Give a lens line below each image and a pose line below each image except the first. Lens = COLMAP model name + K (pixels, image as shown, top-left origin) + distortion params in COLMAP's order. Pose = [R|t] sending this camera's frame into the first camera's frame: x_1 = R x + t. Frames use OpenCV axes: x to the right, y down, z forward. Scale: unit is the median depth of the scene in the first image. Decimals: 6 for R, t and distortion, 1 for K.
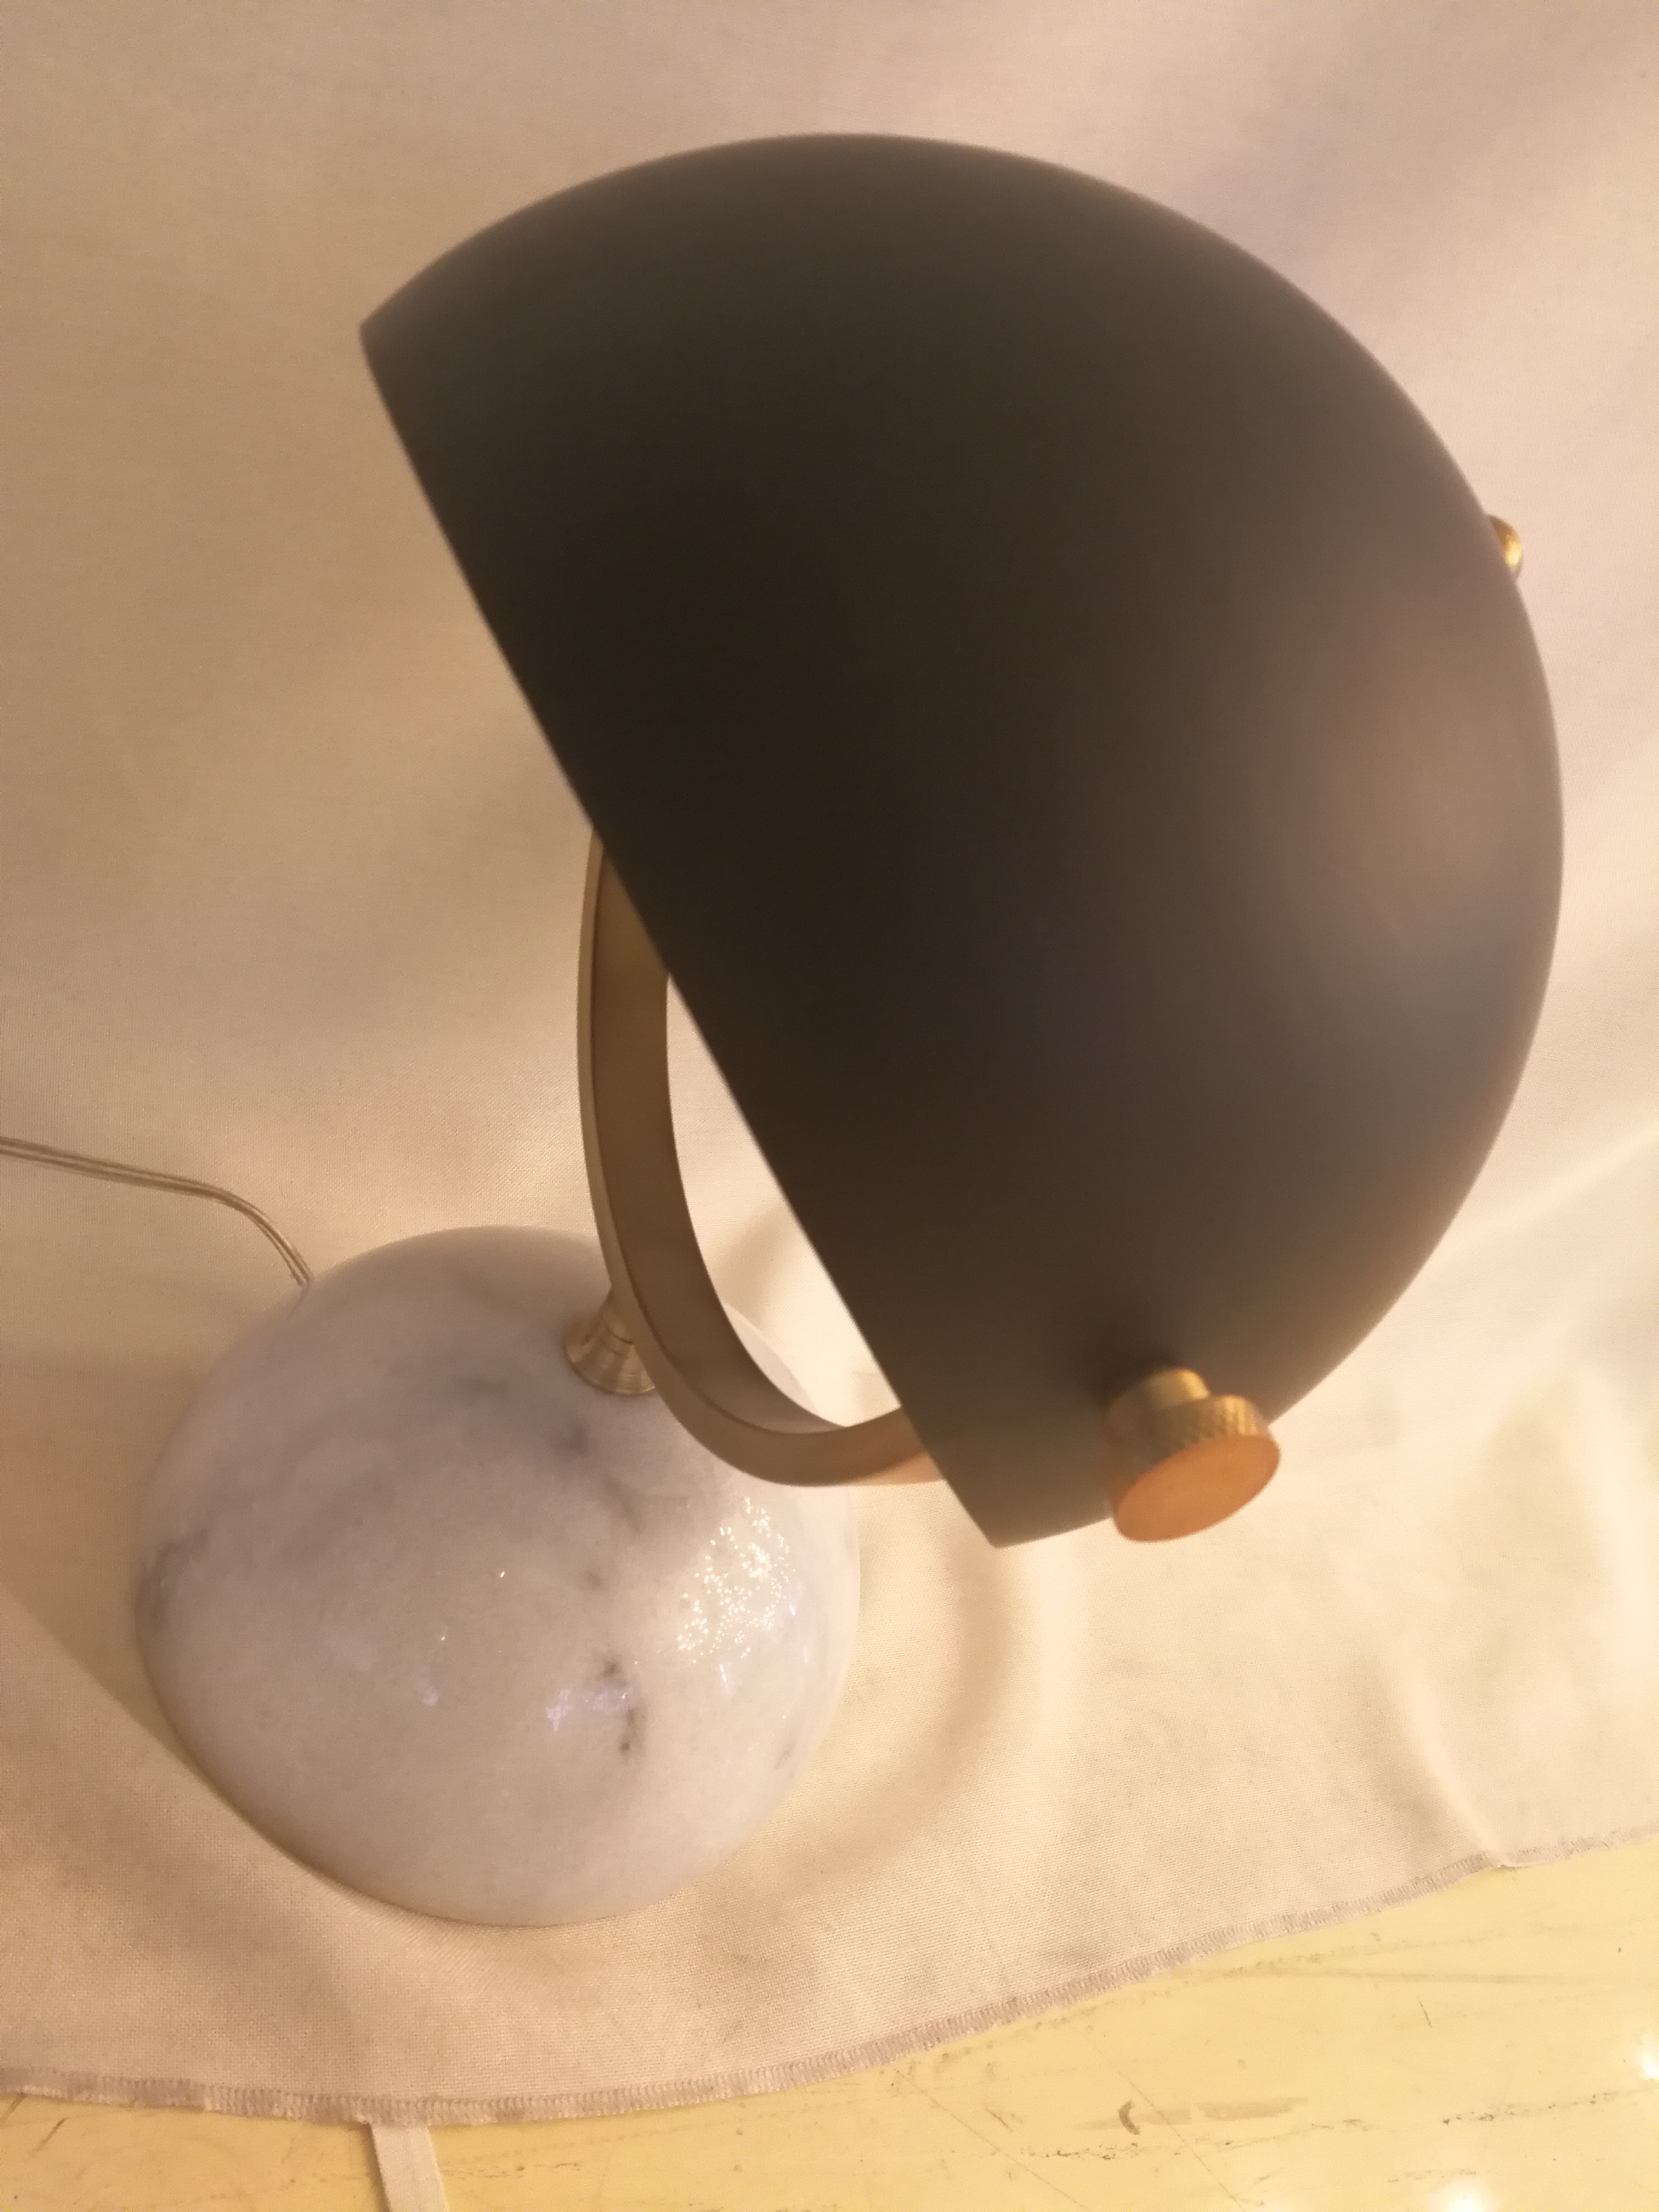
lens RADIAL K [[1867.0, 0, 814.7], [0, 1867.0, 1120.6], [0, 0, 1]] dist [0.019742, -0.035400]
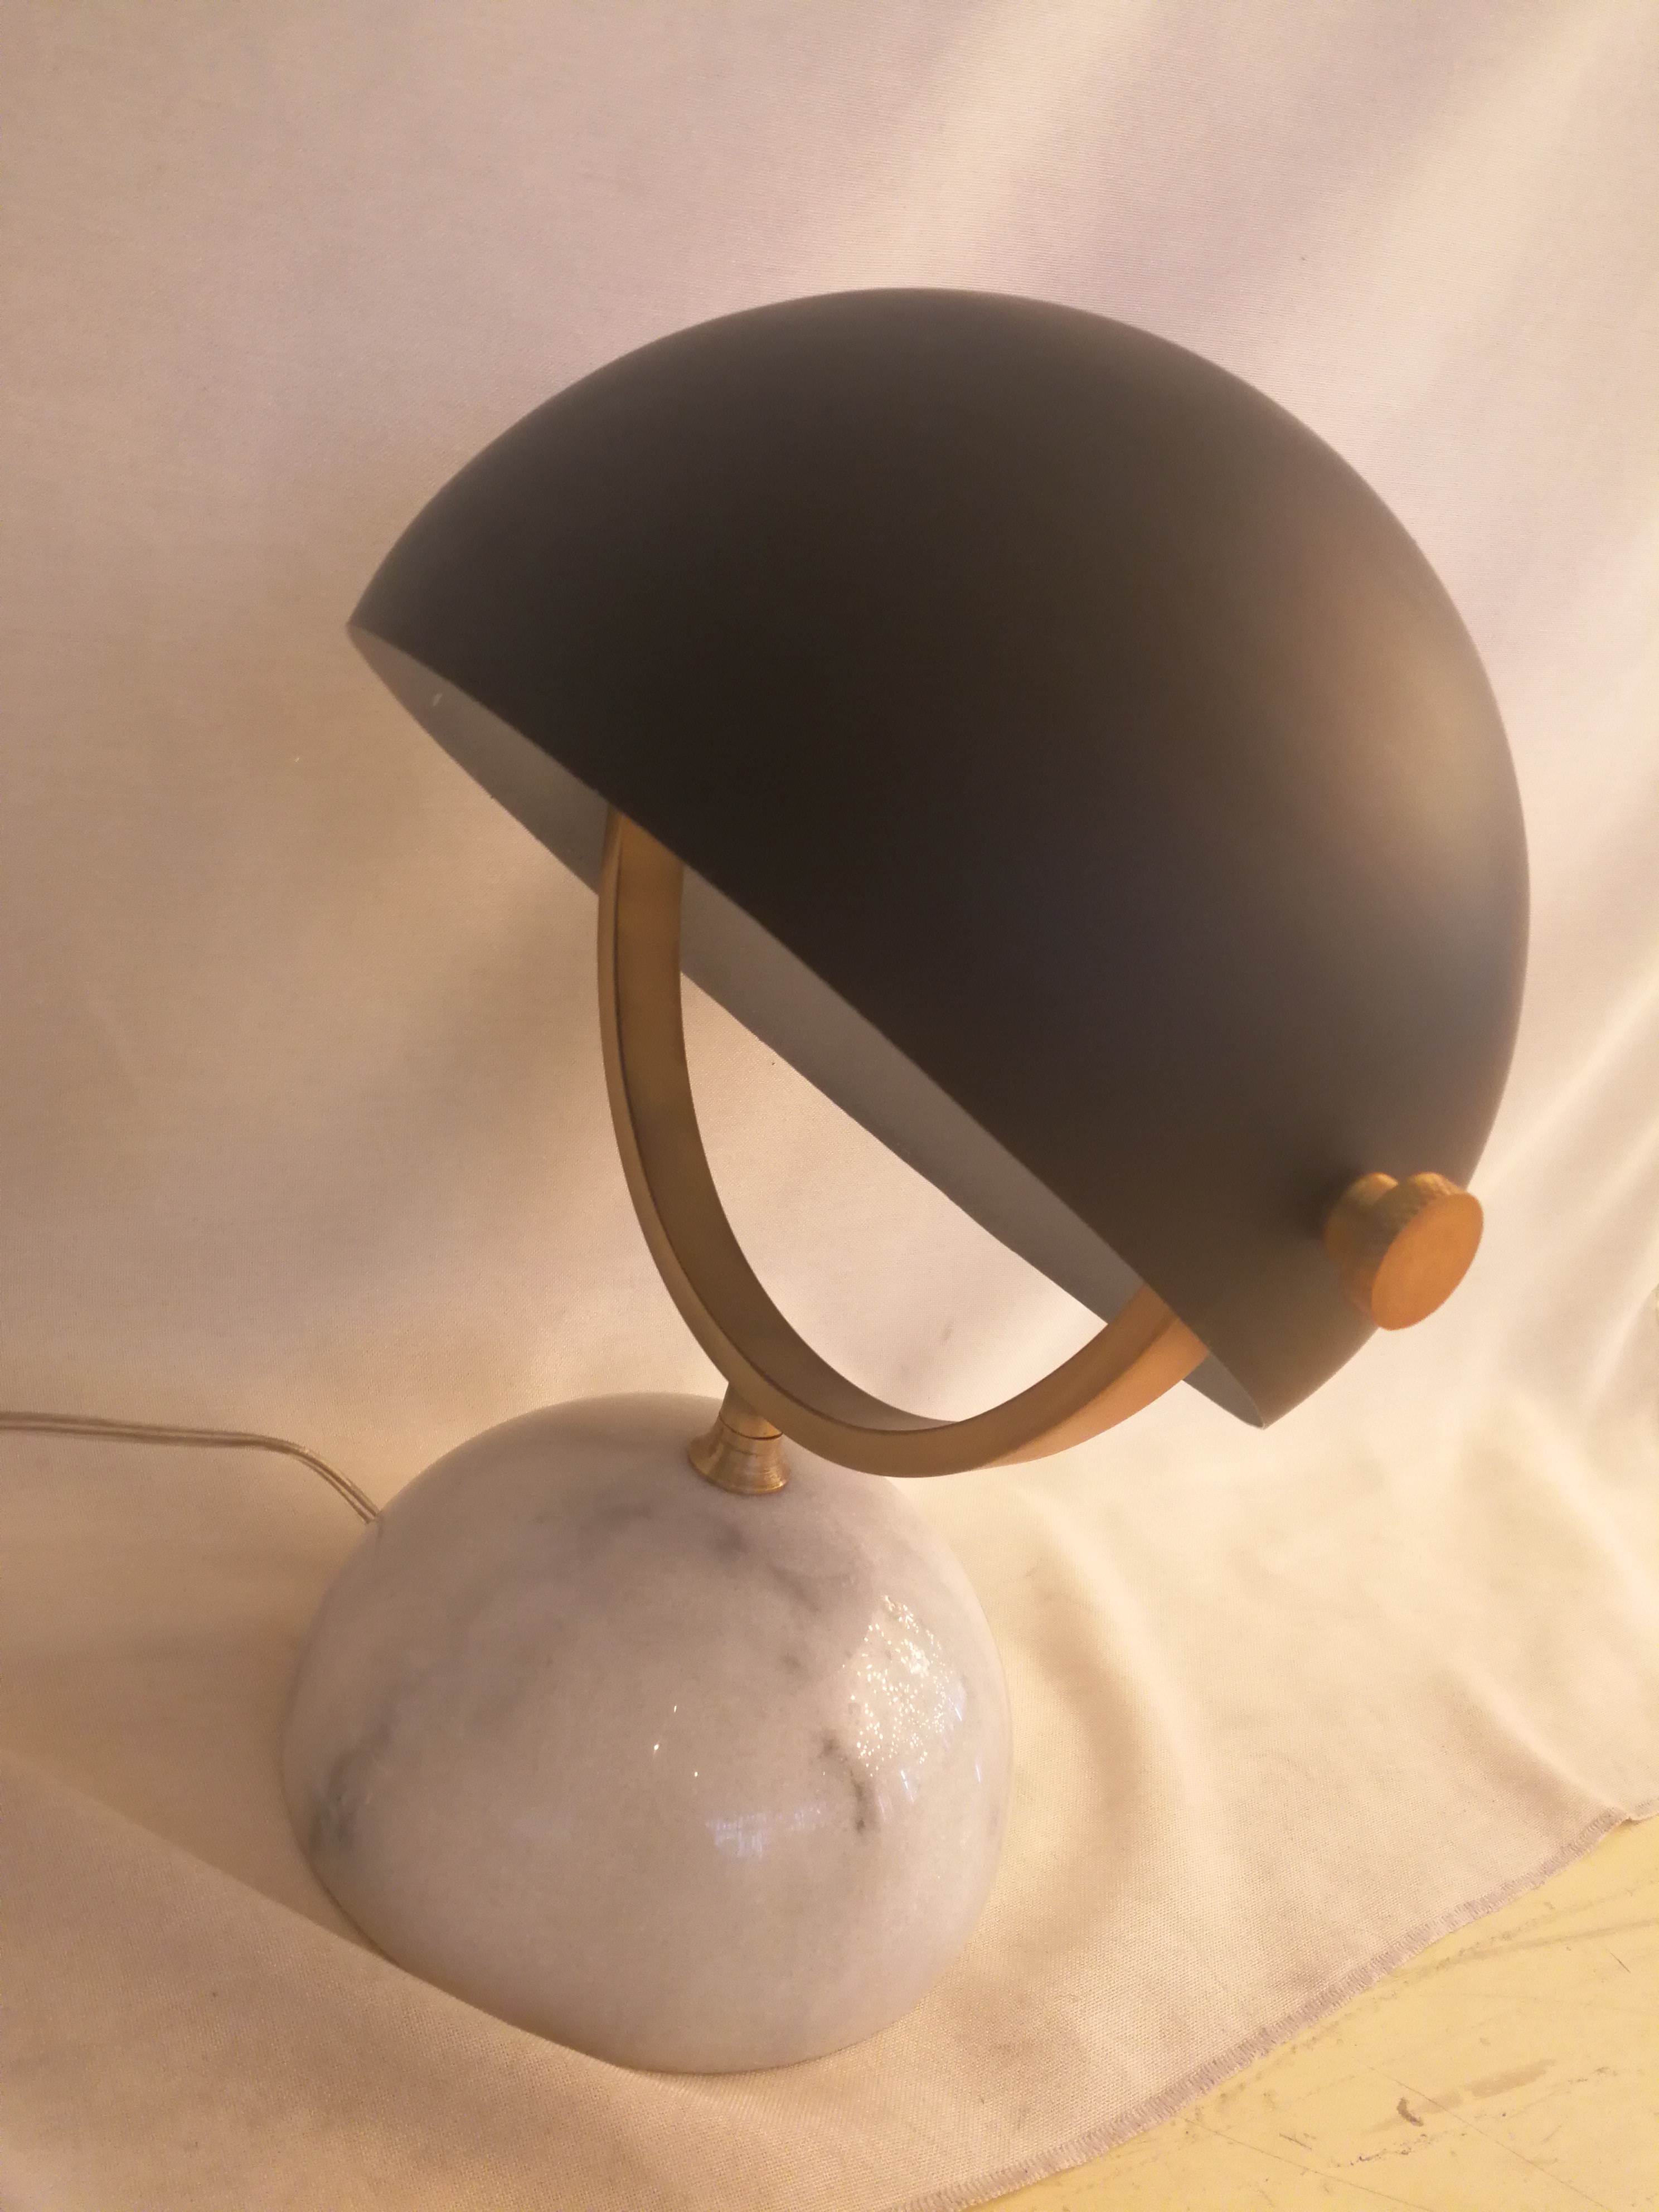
lens RADIAL K [[1867.0, 0, 839.0], [0, 1867.0, 1108.8], [0, 0, 1]] dist [0.019742, -0.035400]
pose [[0.963338, -0.206638, 0.171115, -0.193020], [0.237111, 0.954160, -0.182637, 0.143117], [-0.125531, 0.216515, 0.968175, -0.038130]]
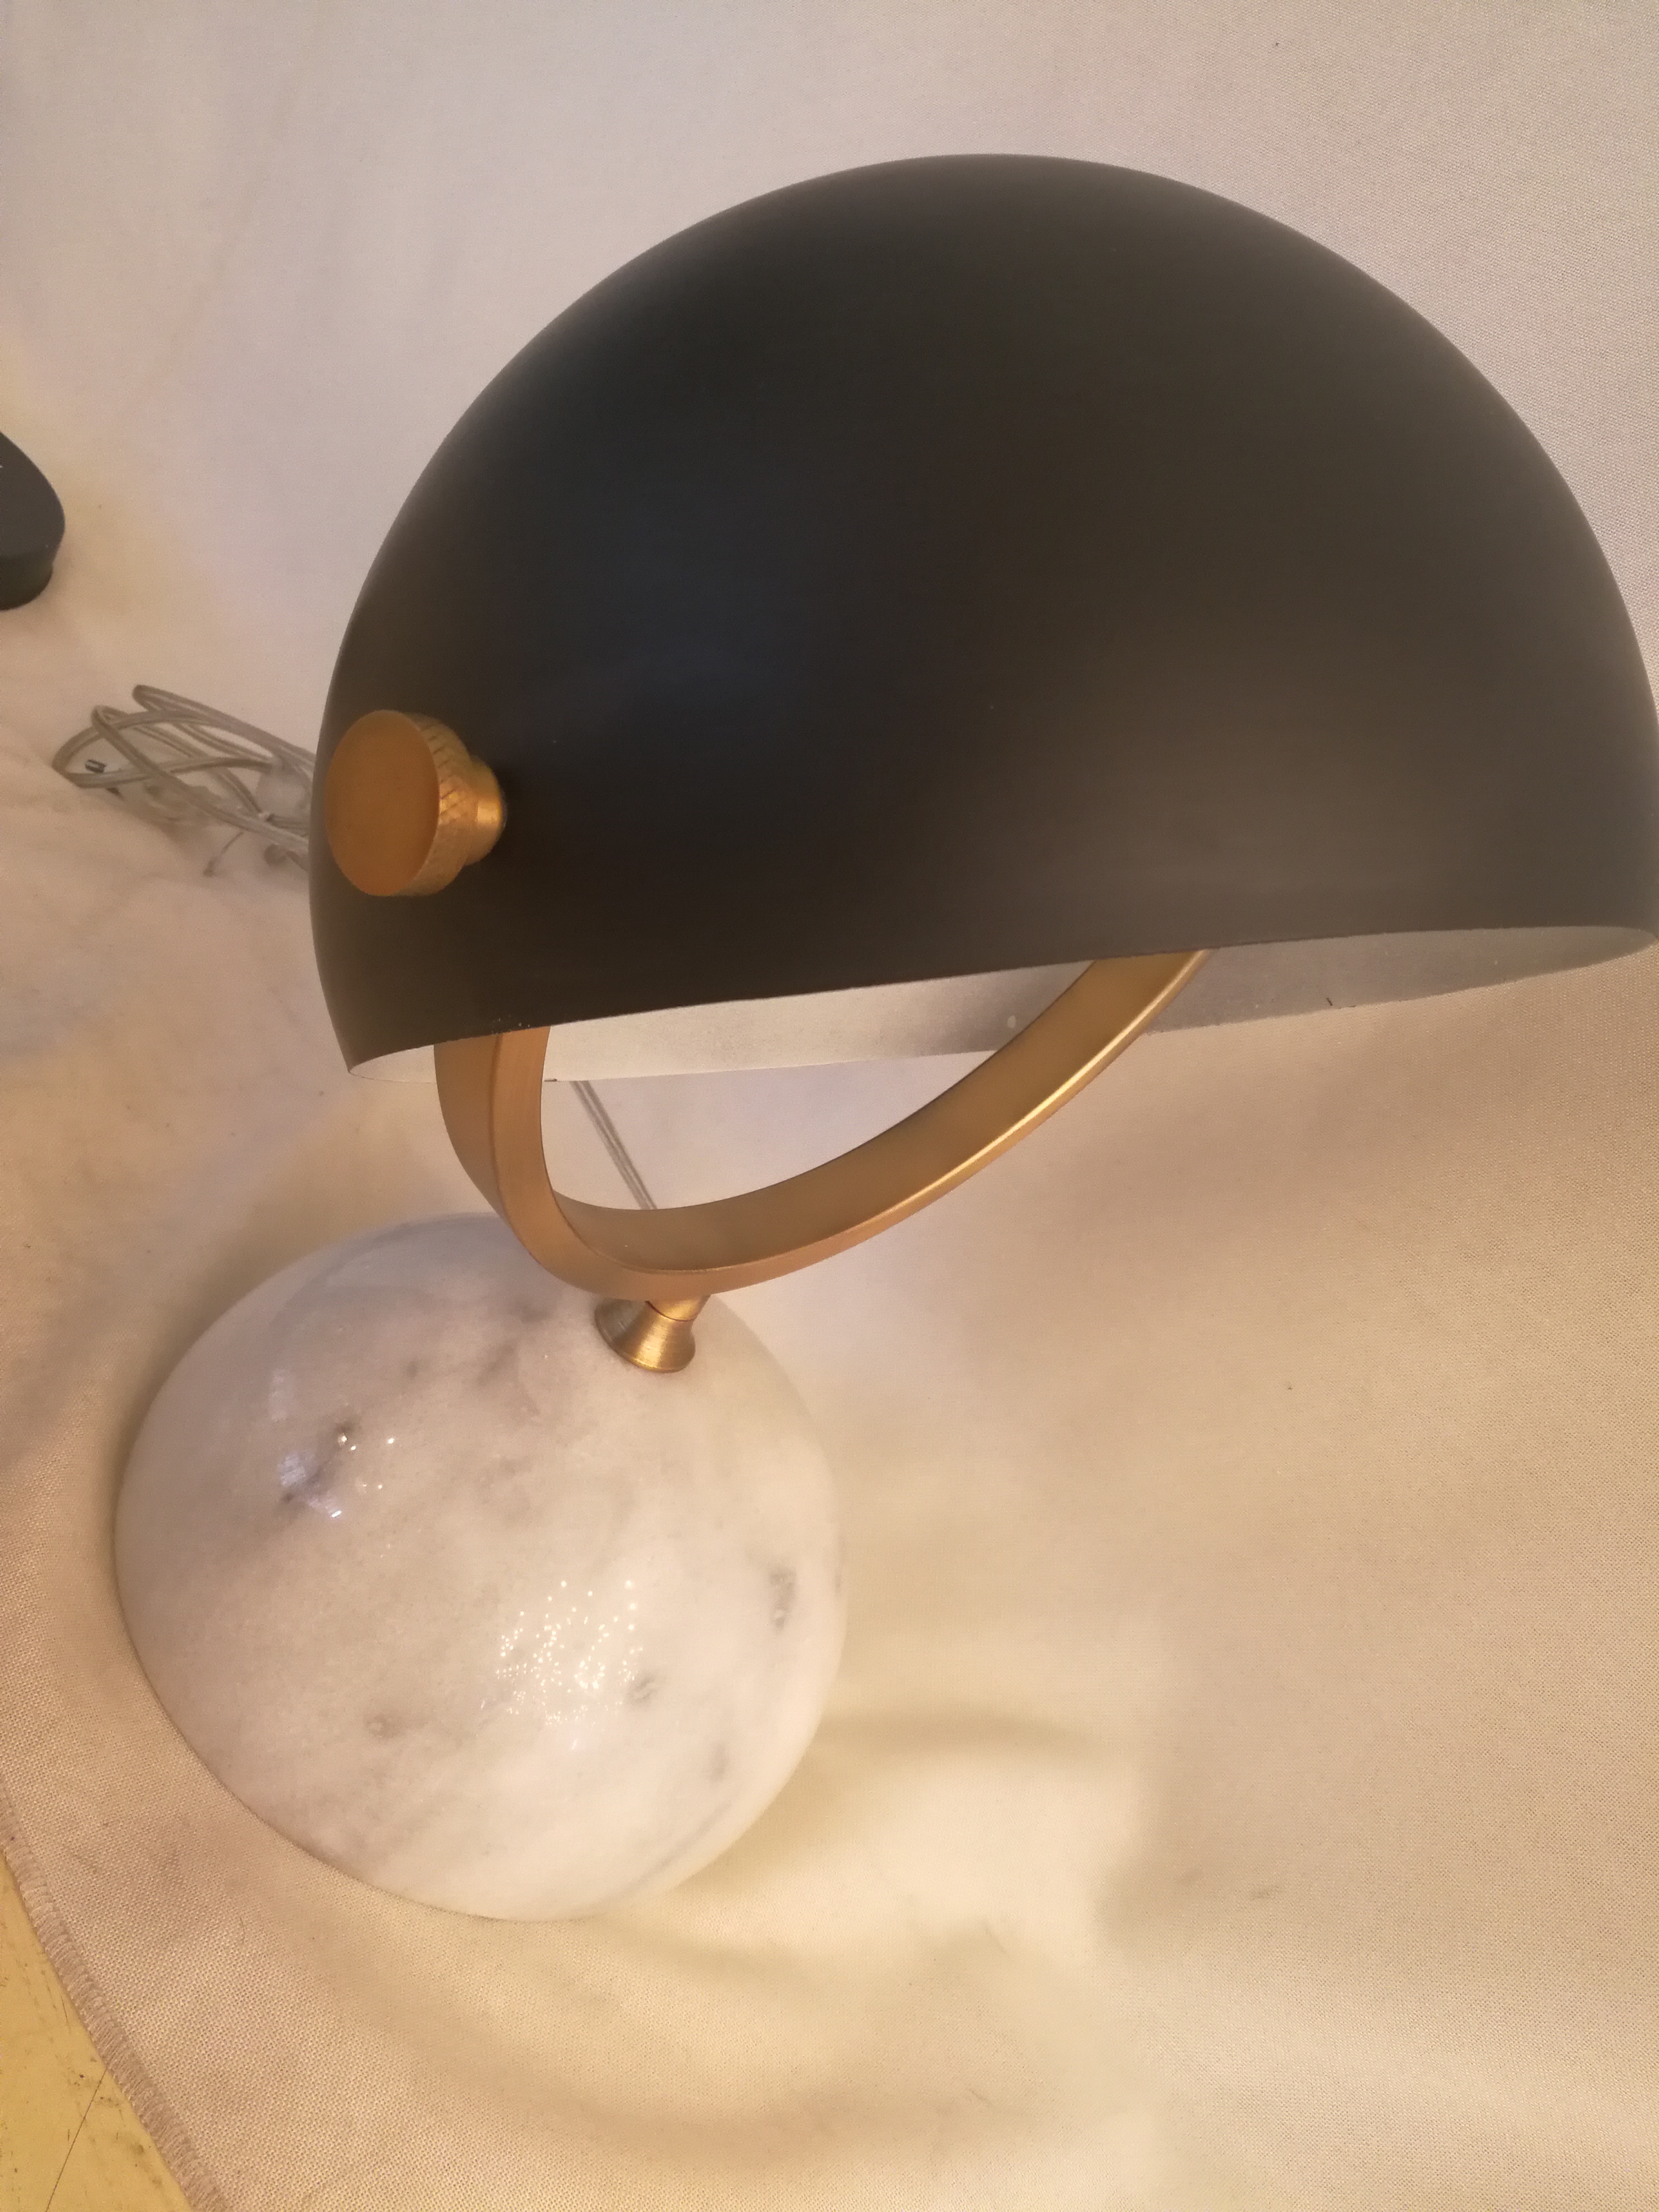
lens RADIAL K [[1867.0, 0, 812.6], [0, 1867.0, 1098.5], [0, 0, 1]] dist [0.019742, -0.035400]
pose [[0.512034, 0.290349, -0.808405, 0.720822], [-0.742484, 0.622827, -0.246584, 0.231230], [0.431901, 0.726487, 0.534488, 0.427010]]
